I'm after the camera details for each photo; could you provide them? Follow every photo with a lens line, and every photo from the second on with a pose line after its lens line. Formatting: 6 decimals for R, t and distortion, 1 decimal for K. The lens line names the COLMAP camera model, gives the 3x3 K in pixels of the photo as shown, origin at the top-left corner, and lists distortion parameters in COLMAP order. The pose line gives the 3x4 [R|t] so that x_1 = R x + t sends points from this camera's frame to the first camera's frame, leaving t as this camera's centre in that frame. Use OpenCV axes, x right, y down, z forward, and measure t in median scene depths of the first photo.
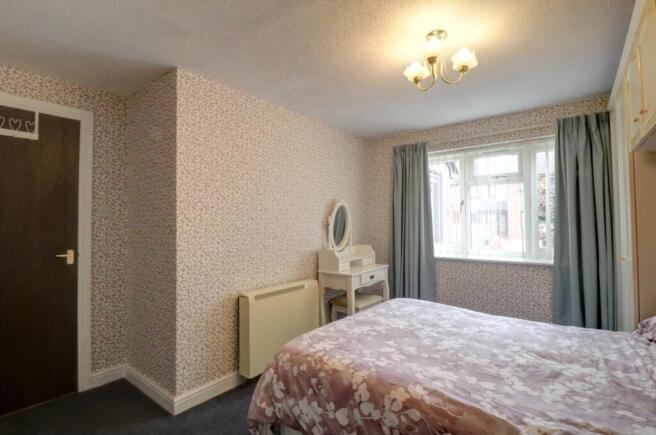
lens RADIAL K [[314.9, 0, 331.8], [0, 314.9, 213.7], [0, 0, 1]] dist [-0.003182, -0.002135]
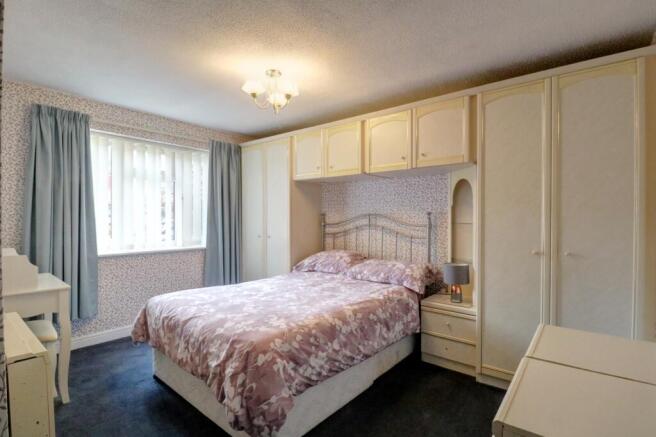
lens RADIAL K [[314.9, 0, 329.7], [0, 314.9, 222.4], [0, 0, 1]] dist [-0.003182, -0.002135]
pose [[0.027218, -0.005732, 0.999613, -1.178296], [-0.028094, 0.999584, 0.006497, 0.060623], [-0.999235, -0.028260, 0.027046, 0.840810]]
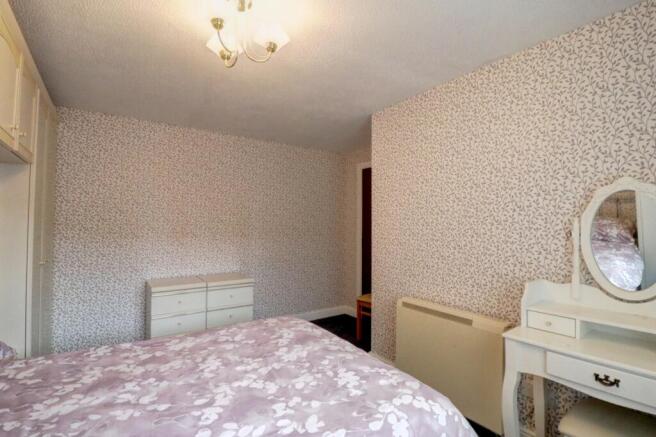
lens RADIAL K [[314.9, 0, 332.6], [0, 314.9, 212.5], [0, 0, 1]] dist [-0.003182, -0.002135]
pose [[-0.289021, -0.028503, -0.956898, 1.237354], [0.022467, 0.999079, -0.036545, 0.021186], [0.957059, -0.032061, -0.288114, 1.728147]]
